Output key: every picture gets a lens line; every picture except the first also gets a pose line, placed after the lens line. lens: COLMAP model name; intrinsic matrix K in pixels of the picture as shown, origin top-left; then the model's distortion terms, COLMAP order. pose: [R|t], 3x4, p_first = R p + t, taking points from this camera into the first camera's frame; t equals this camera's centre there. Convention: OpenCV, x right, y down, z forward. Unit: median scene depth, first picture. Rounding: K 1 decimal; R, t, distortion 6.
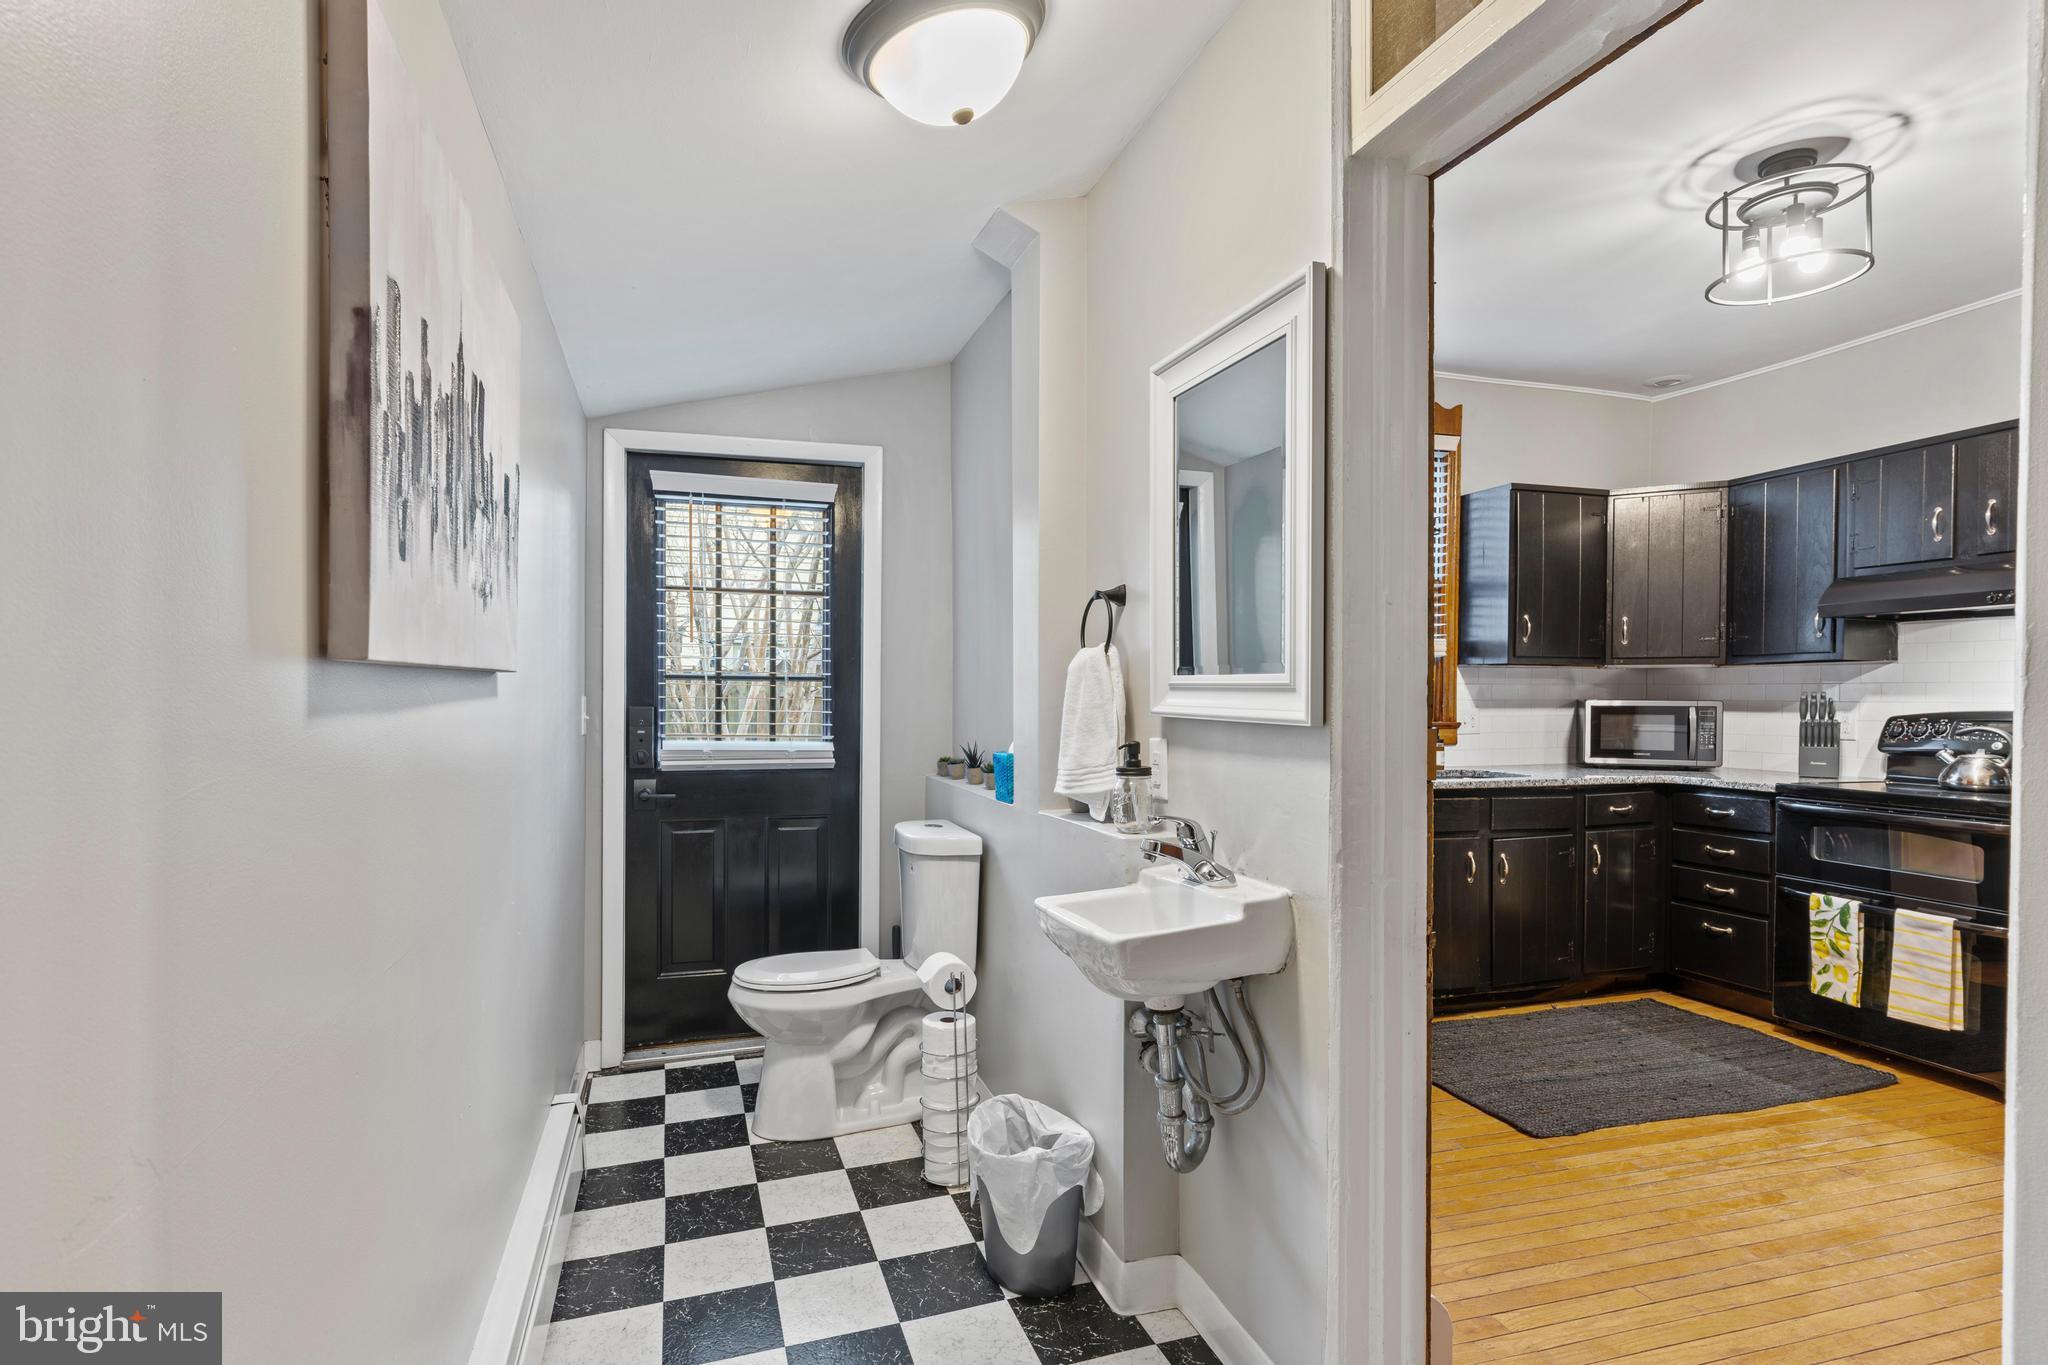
lens RADIAL K [[1026.1, 0, 1012.5], [0, 1026.1, 707.8], [0, 0, 1]] dist [0.002986, 0.001252]
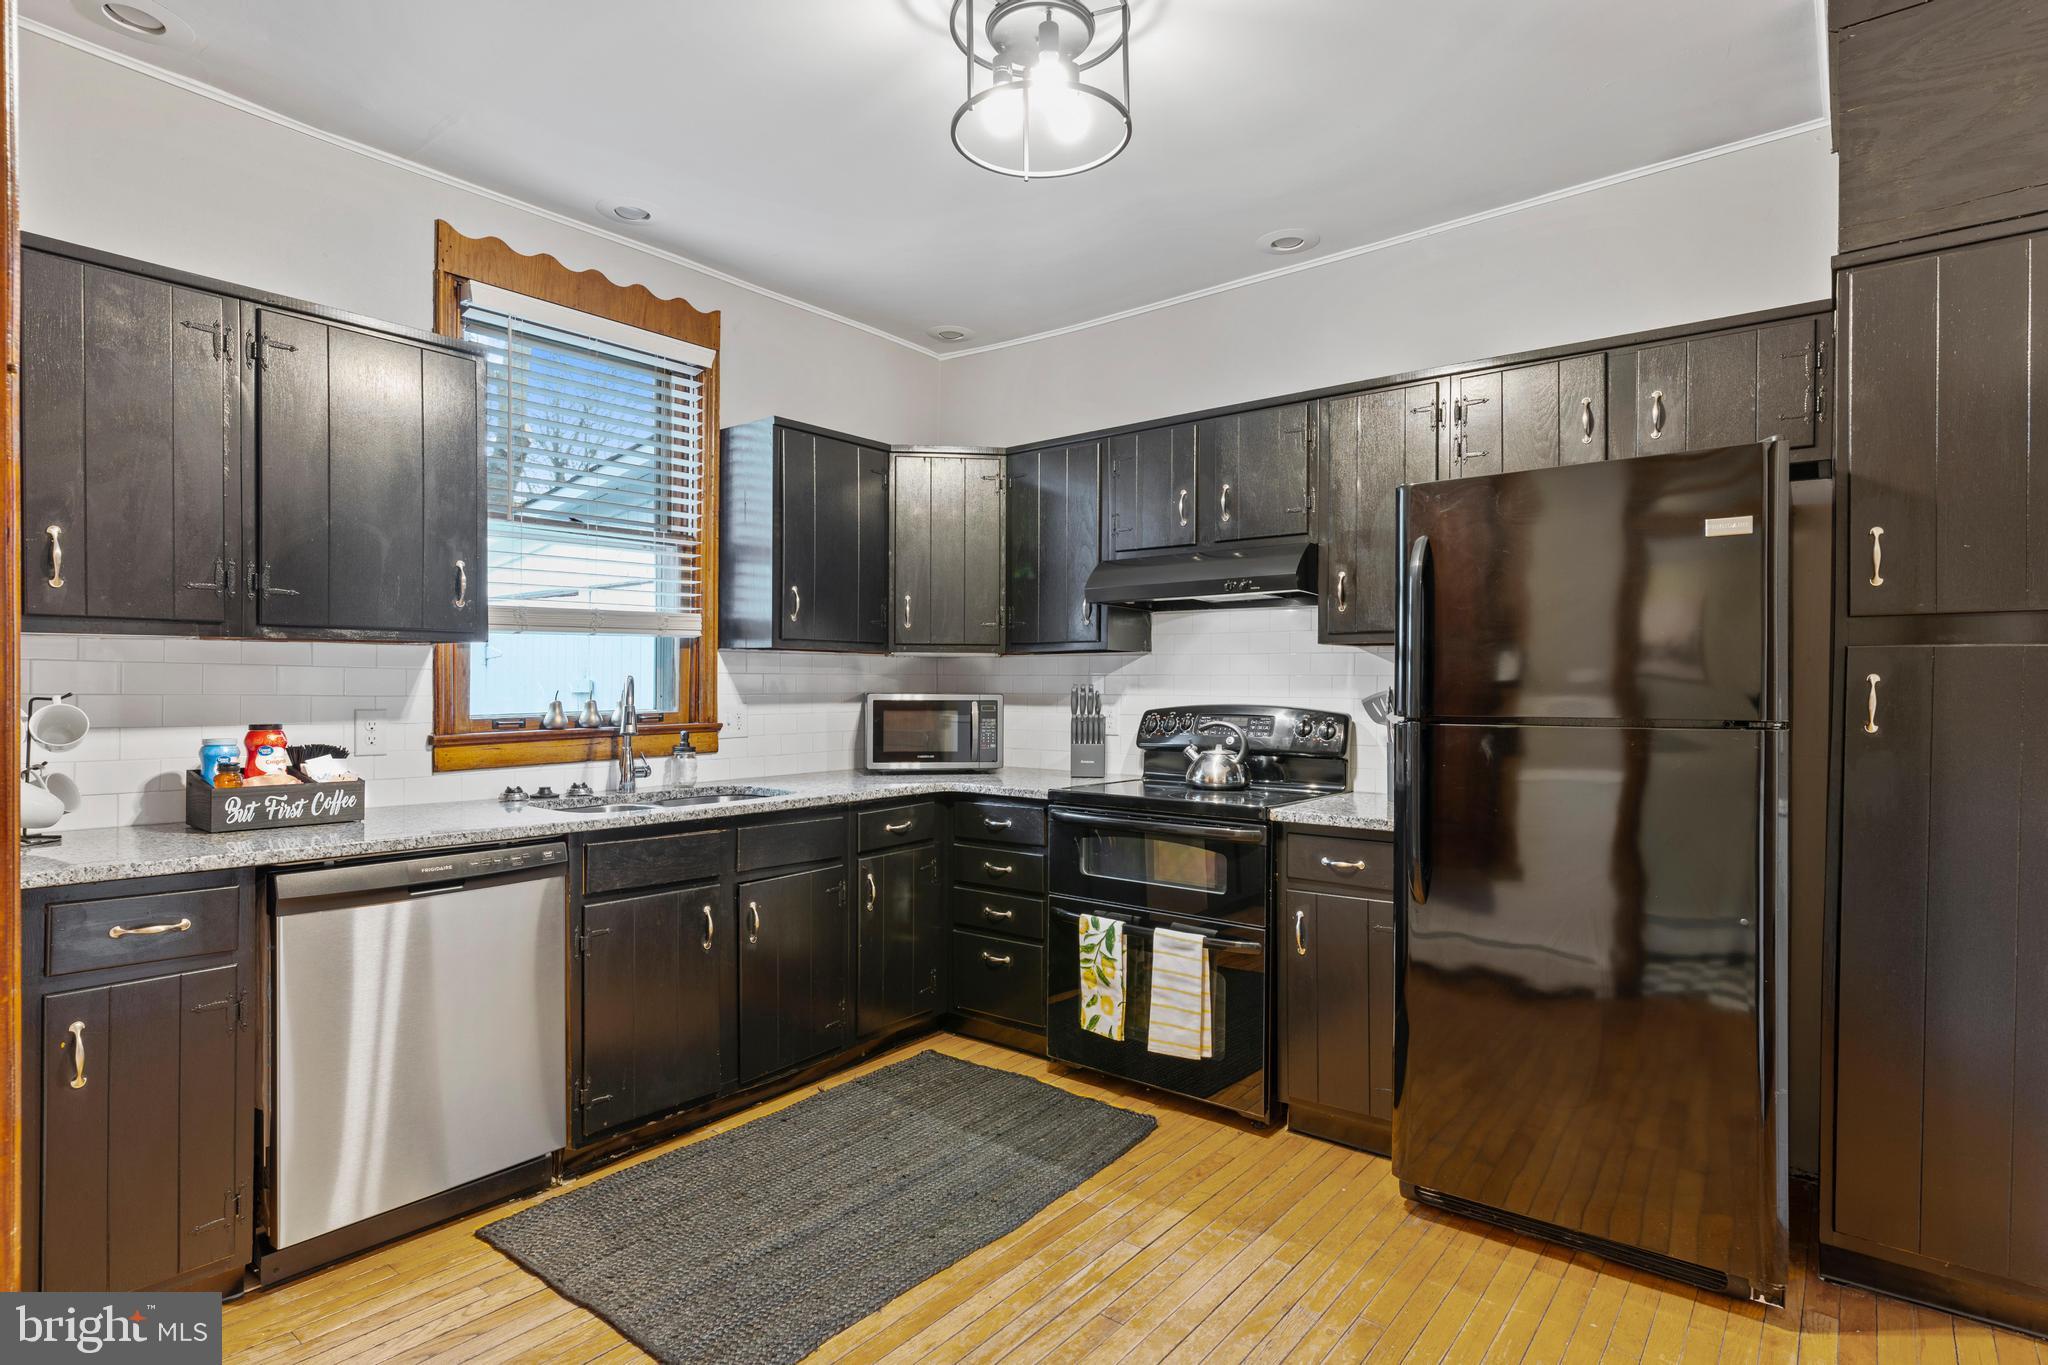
lens RADIAL K [[1033.1, 0, 1023.4], [0, 1033.1, 686.8], [0, 0, 1]] dist [0.002045, 0.000451]
pose [[0.827993, -0.001915, 0.560735, 0.226776], [0.006990, 0.999952, -0.006907, -0.007691], [-0.560695, 0.009638, 0.827967, 0.276509]]
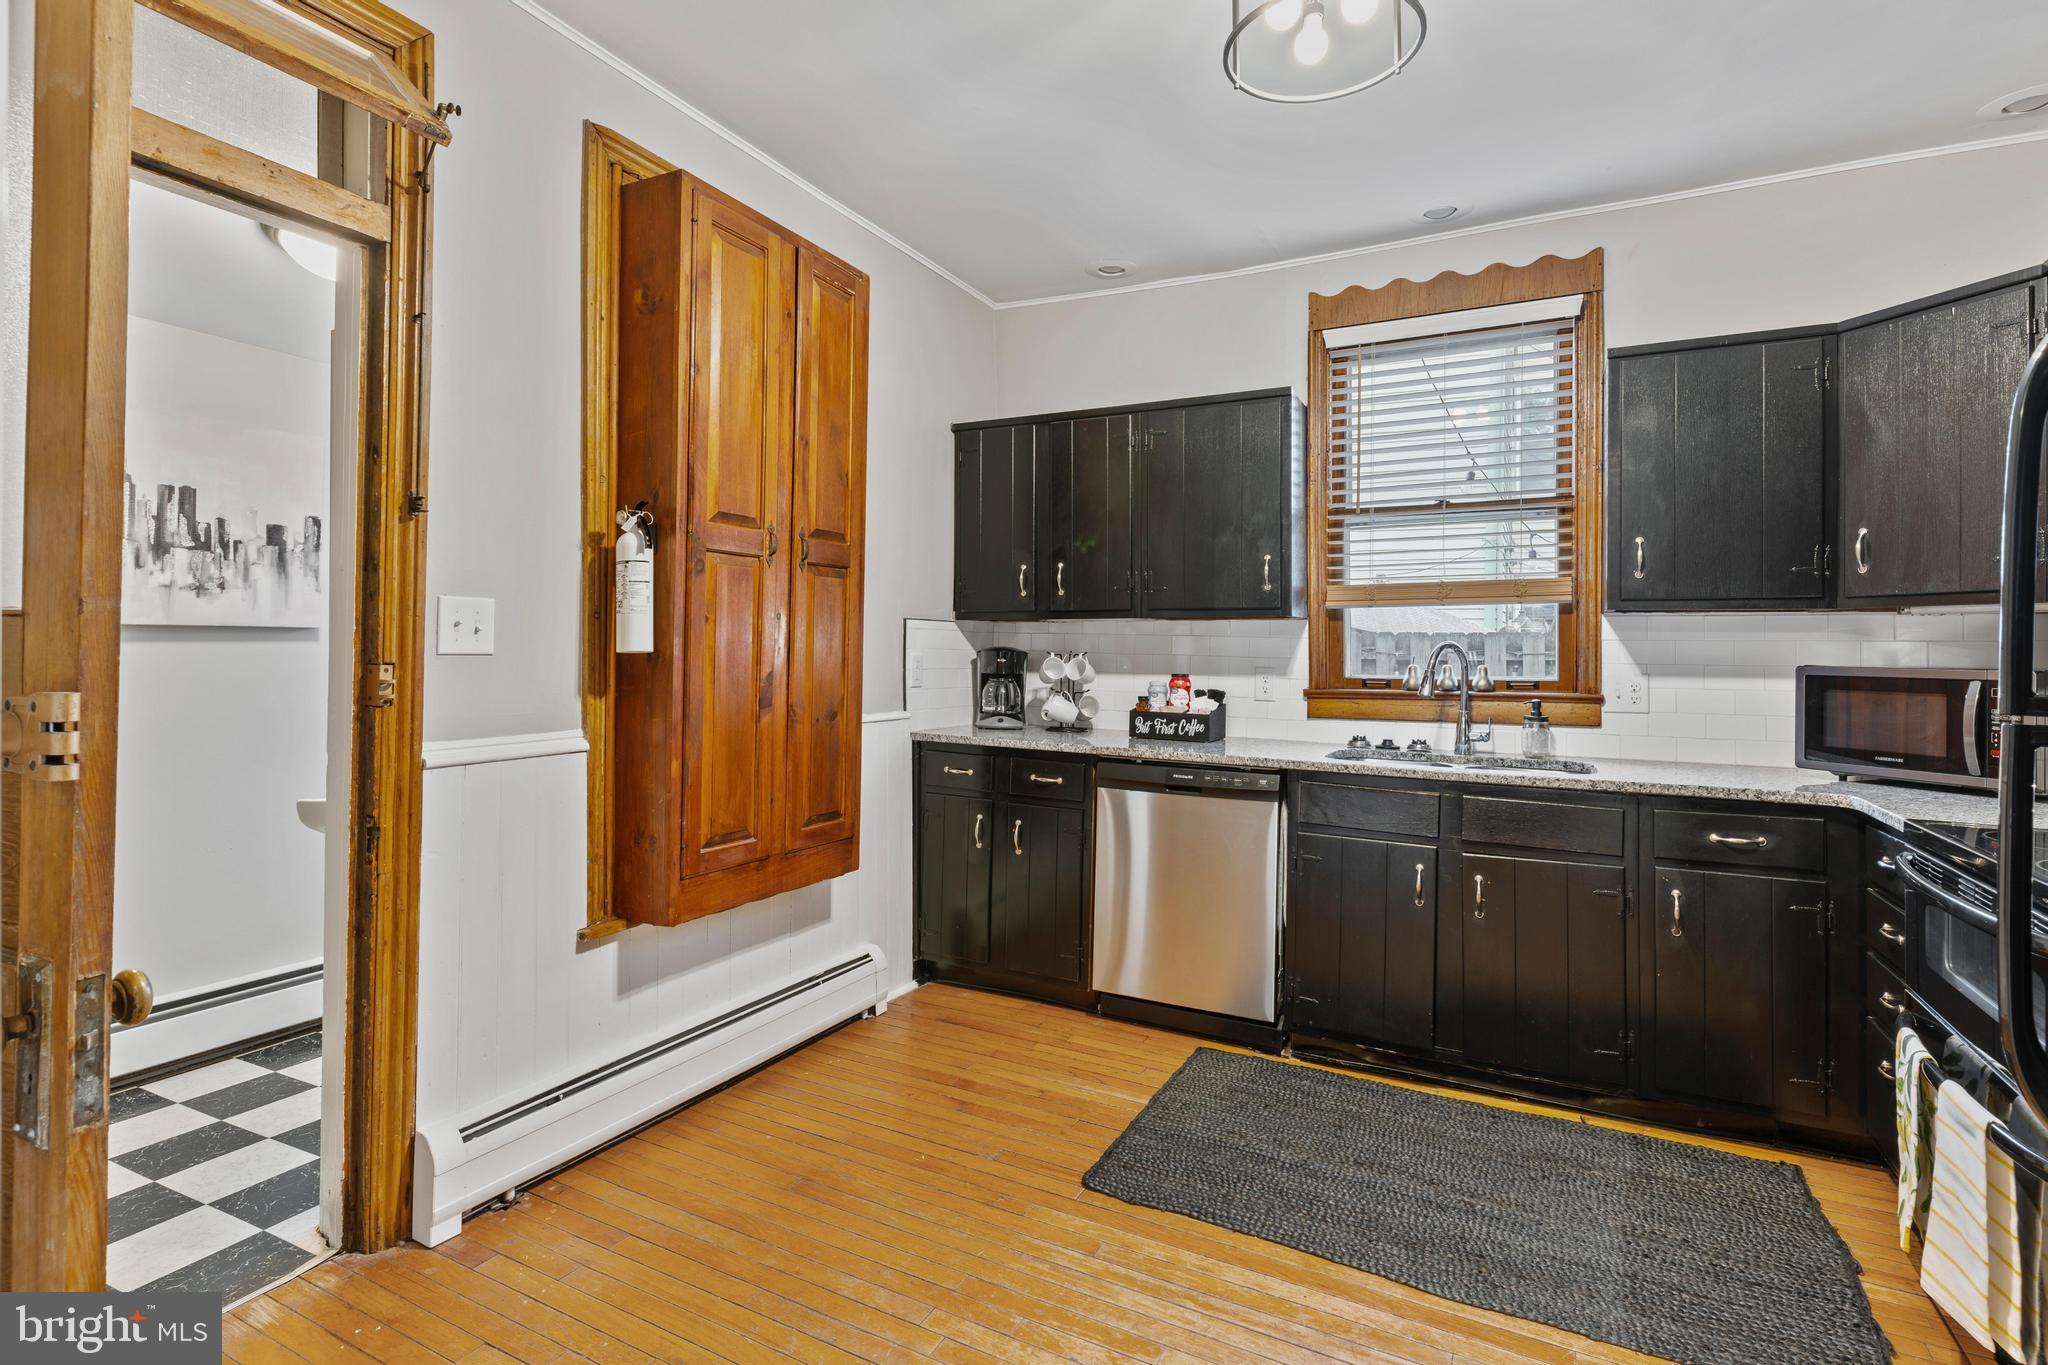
lens RADIAL K [[1004.3, 0, 1021.9], [0, 1004.3, 636.3], [0, 0, 1]] dist [-0.002453, -0.001062]
pose [[0.707280, -0.003284, -0.706926, 0.768770], [-0.020530, 0.999472, -0.025183, -0.000919], [0.706636, 0.032324, 0.706839, 0.280732]]
